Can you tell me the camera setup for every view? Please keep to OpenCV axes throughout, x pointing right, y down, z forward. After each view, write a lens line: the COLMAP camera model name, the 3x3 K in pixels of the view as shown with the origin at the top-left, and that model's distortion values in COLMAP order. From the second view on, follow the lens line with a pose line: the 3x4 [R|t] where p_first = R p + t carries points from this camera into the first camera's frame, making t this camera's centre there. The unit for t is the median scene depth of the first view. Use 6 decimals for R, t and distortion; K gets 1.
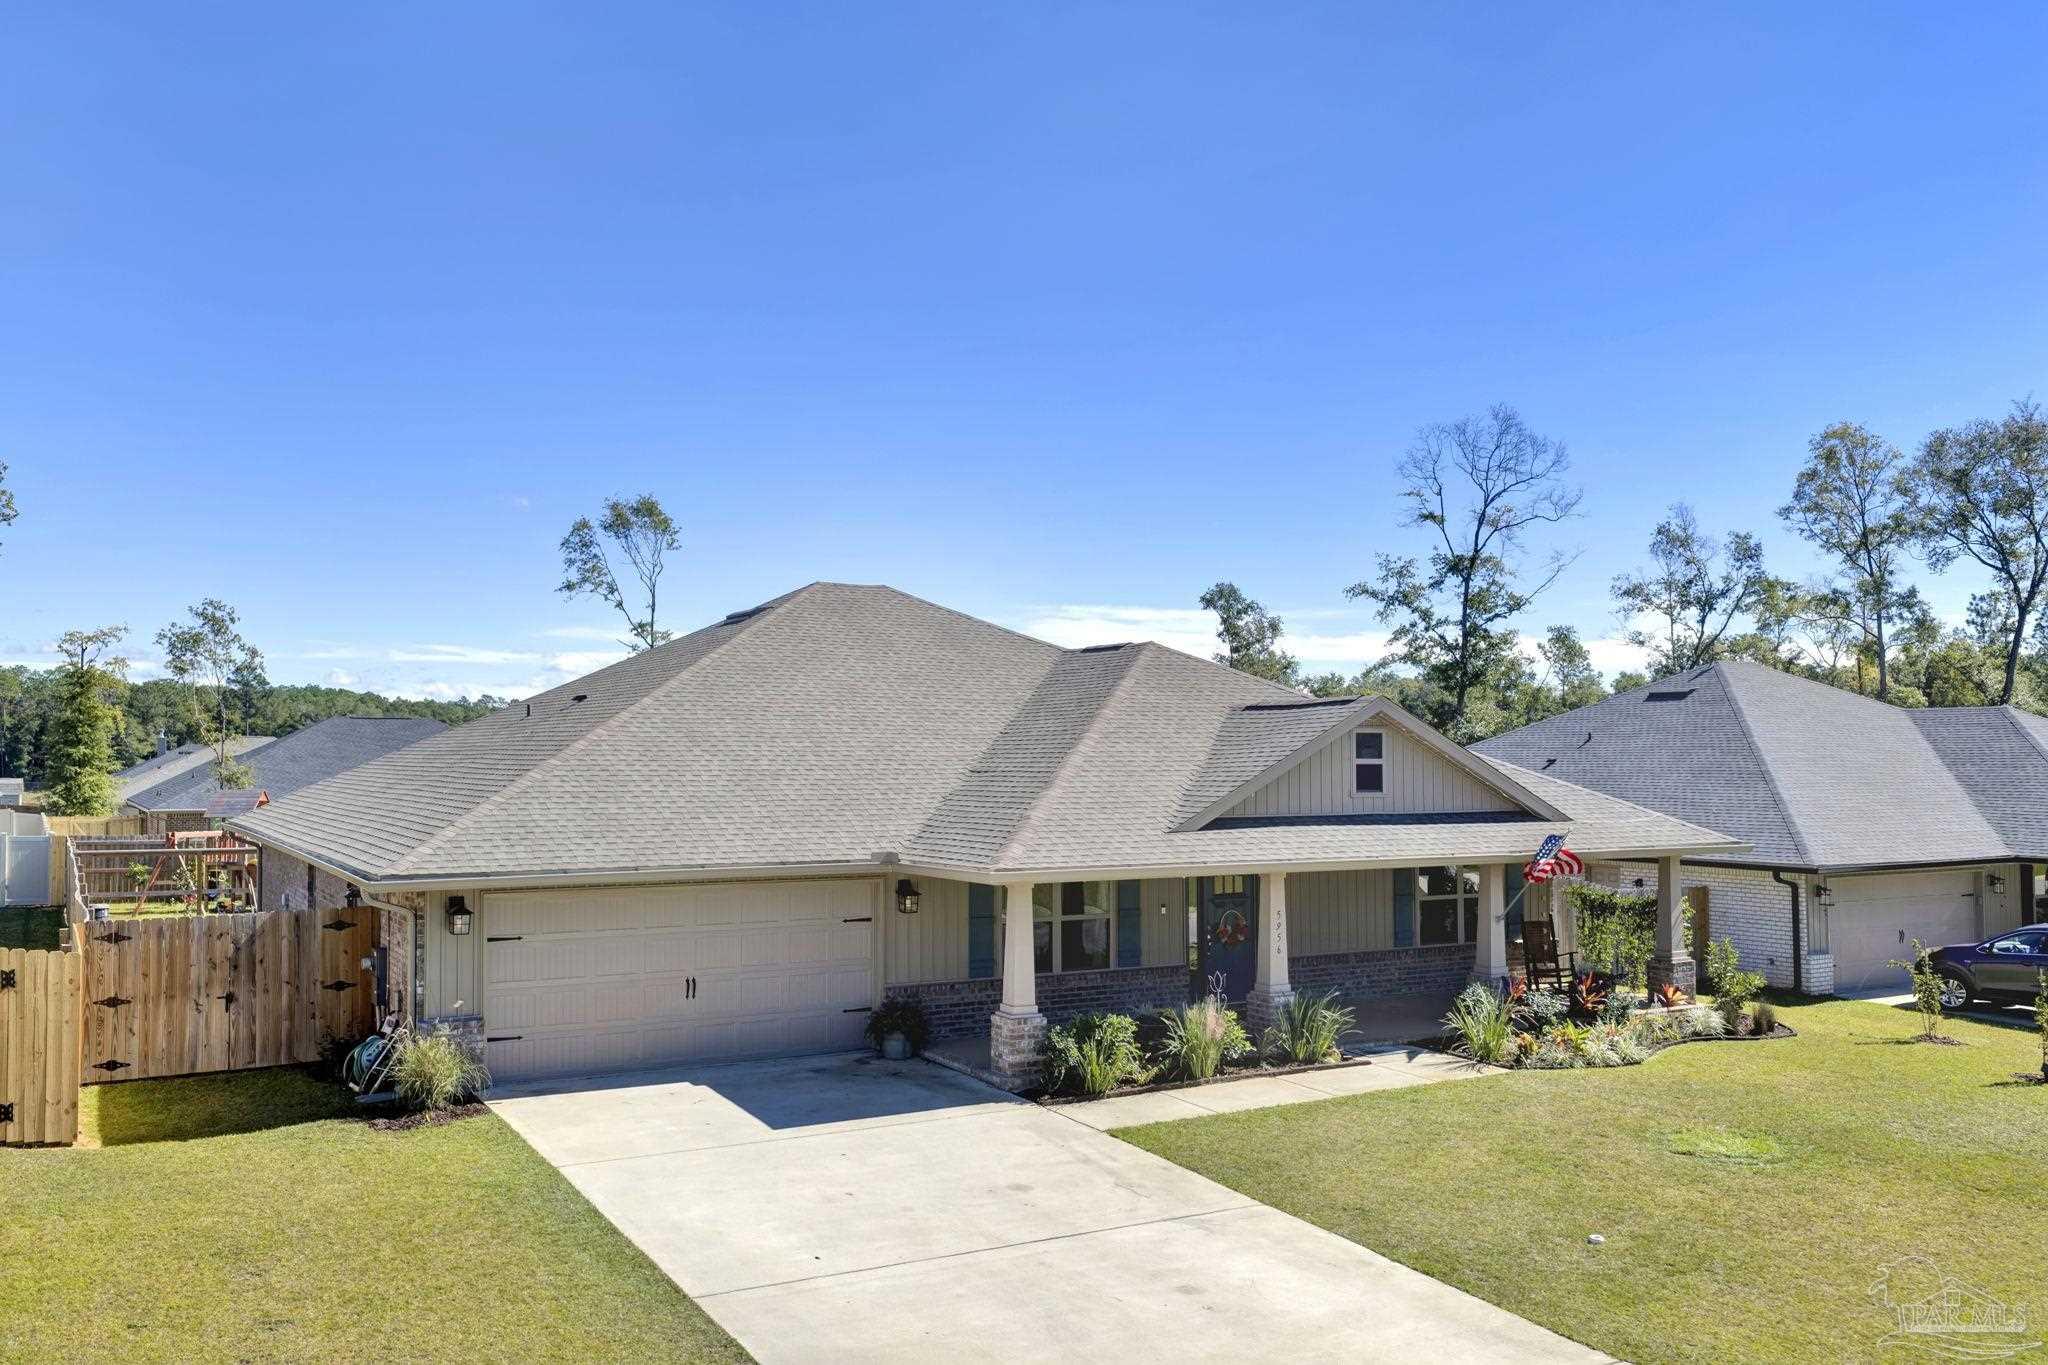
lens RADIAL K [[1664.8, 0, 1024.0], [0, 1664.8, 682.5], [0, 0, 1]] dist [-0.008214, -0.002752]
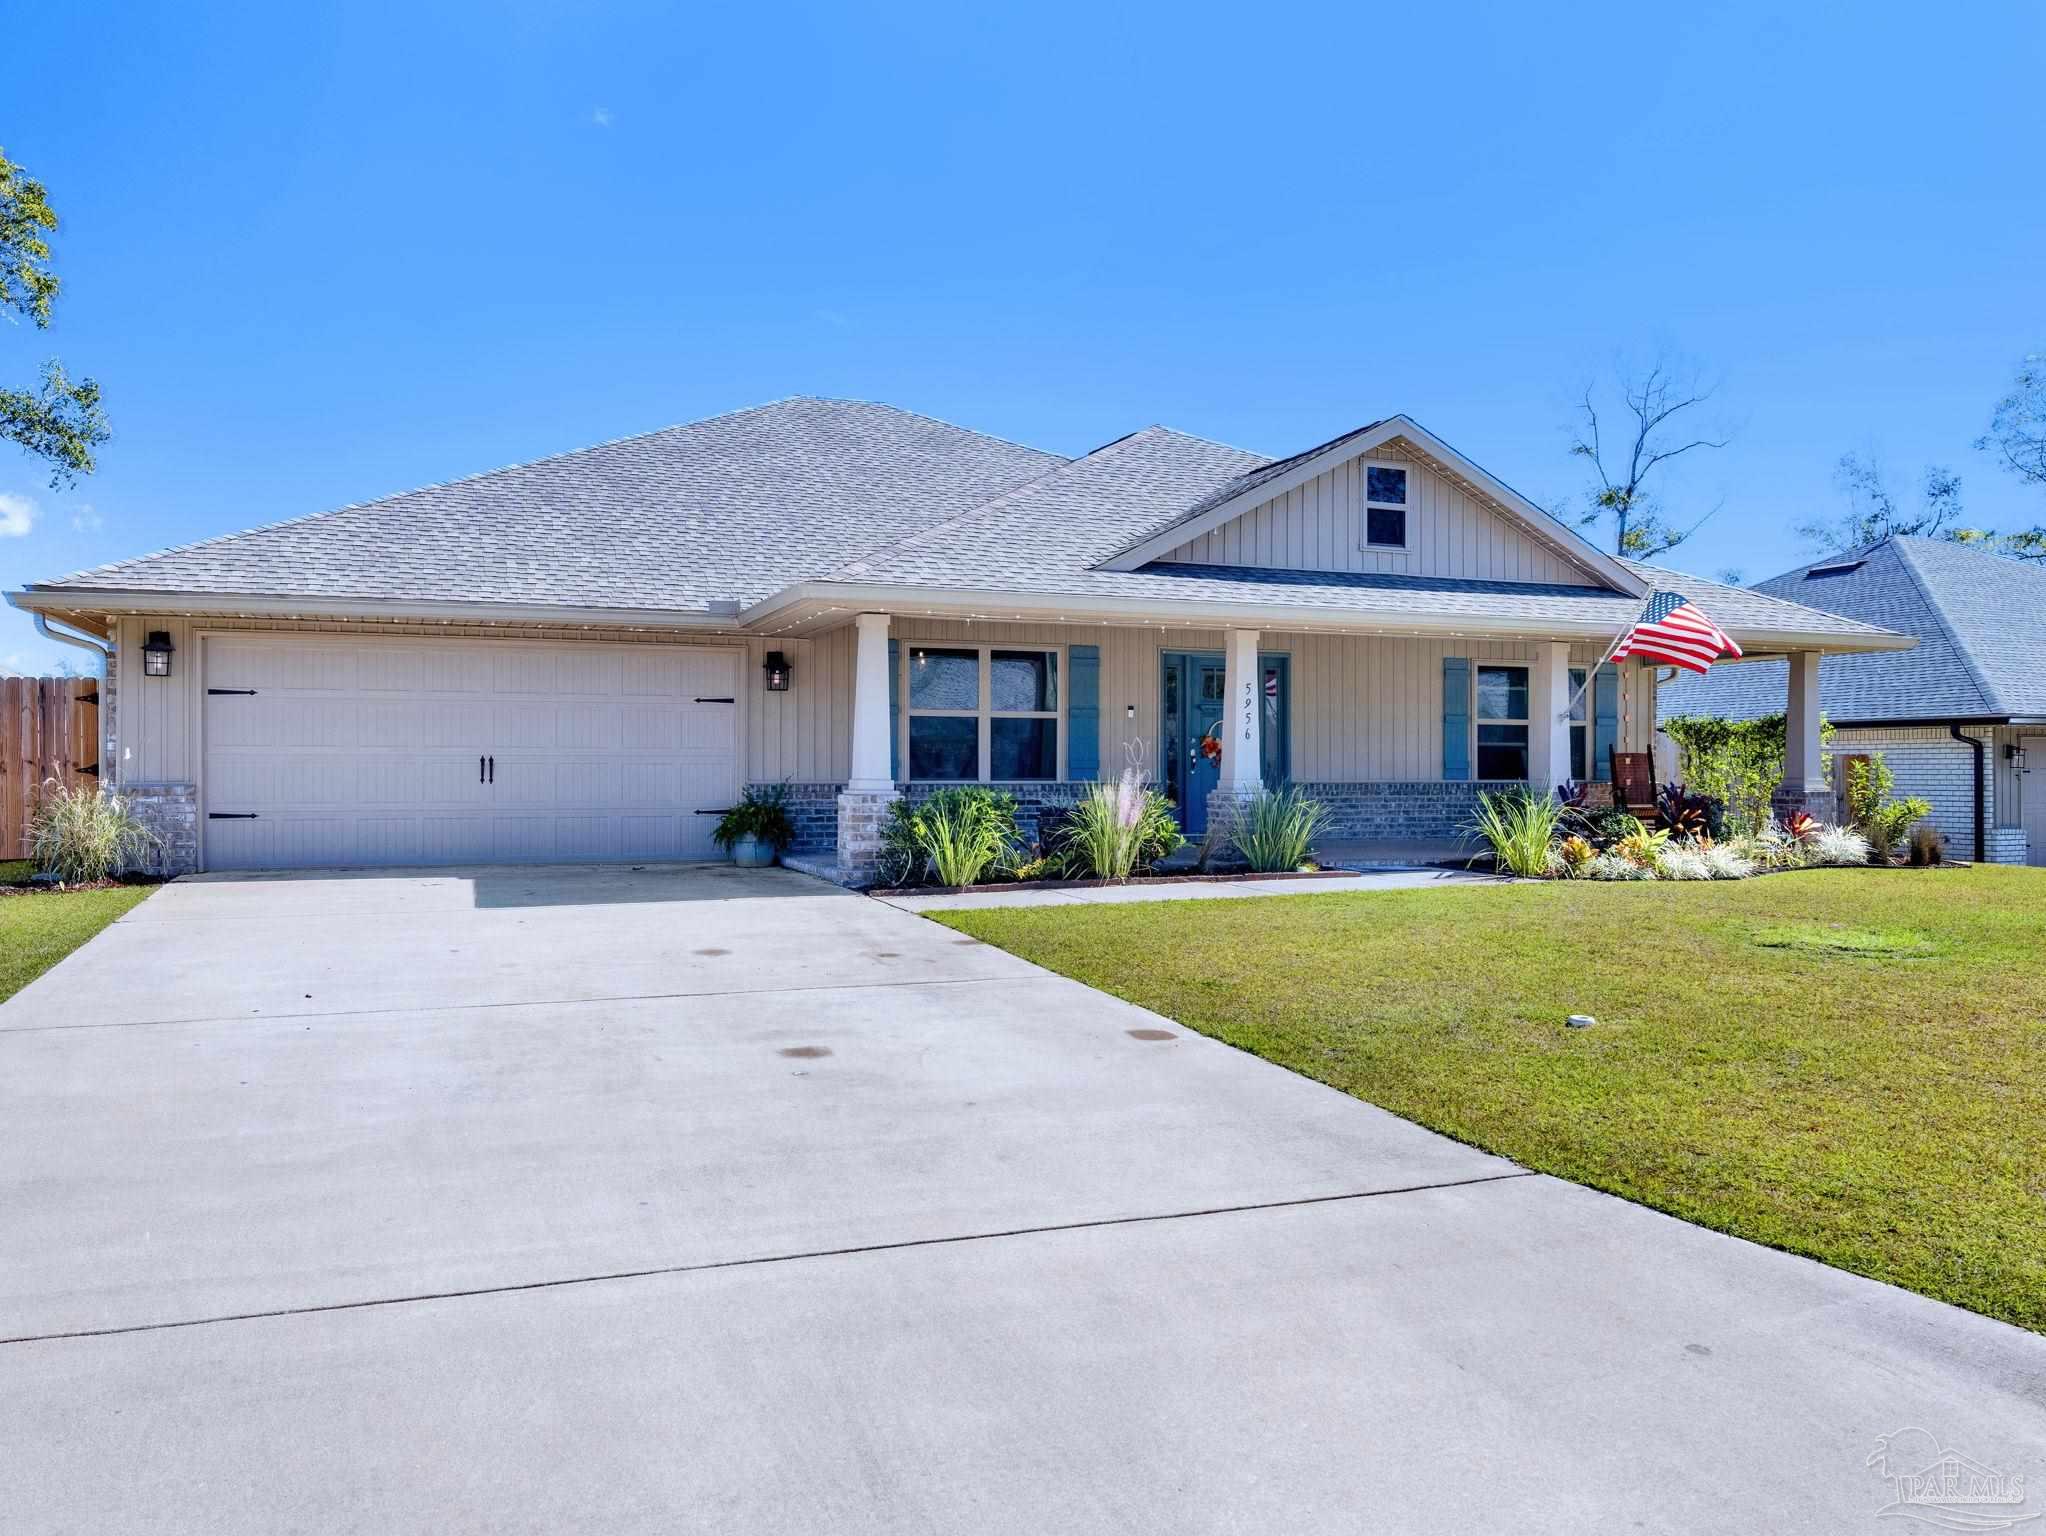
lens RADIAL K [[1537.8, 0, 1023.0], [0, 1537.8, 768.0], [0, 0, 1]] dist [-0.018403, -0.002161]
pose [[0.991445, 0.001666, -0.130515, 0.143419], [0.004165, 0.999005, 0.044393, 0.144253], [0.130459, -0.044557, 0.990452, 0.291596]]
